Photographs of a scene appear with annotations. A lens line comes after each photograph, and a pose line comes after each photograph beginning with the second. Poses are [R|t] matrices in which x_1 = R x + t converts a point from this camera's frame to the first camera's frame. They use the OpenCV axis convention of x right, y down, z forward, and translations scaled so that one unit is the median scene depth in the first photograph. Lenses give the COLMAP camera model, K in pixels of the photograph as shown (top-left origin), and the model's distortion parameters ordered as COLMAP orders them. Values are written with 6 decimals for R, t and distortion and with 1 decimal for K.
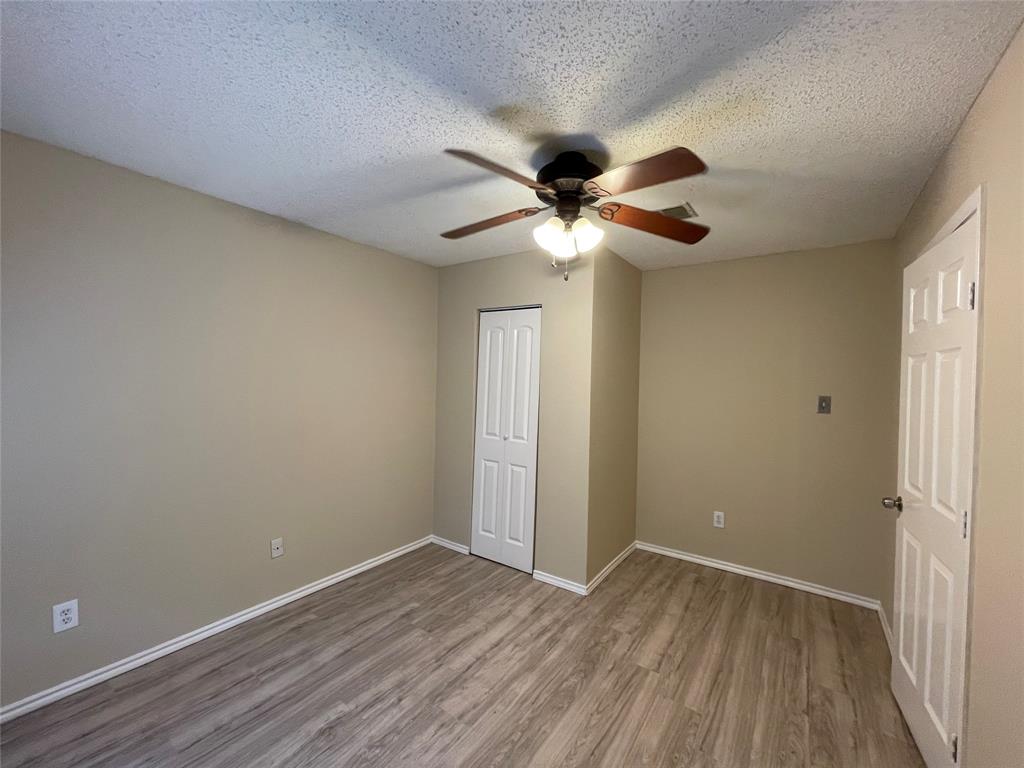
lens RADIAL K [[412.3, 0, 510.2], [0, 412.3, 382.7], [0, 0, 1]] dist [-0.002634, 0.001159]
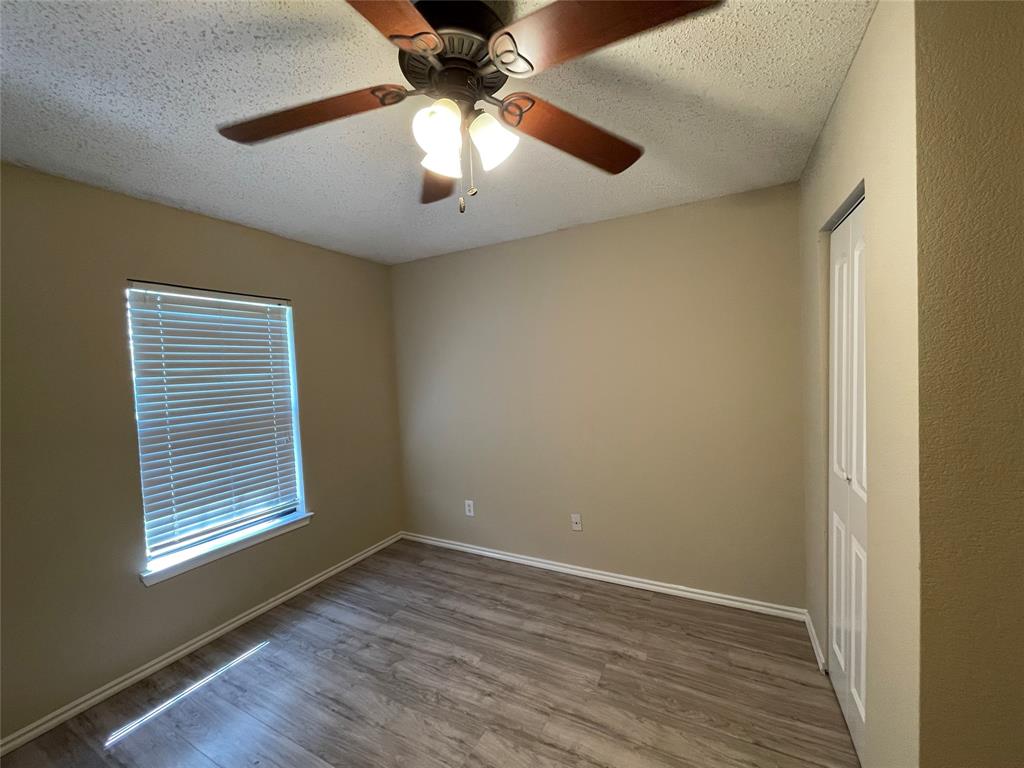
lens RADIAL K [[412.3, 0, 510.2], [0, 412.3, 382.7], [0, 0, 1]] dist [-0.002634, 0.001159]
pose [[0.134519, 0.002366, -0.990908, 0.628642], [0.027942, 0.999590, 0.006180, 0.007447], [0.990517, -0.028519, 0.134398, 0.810506]]
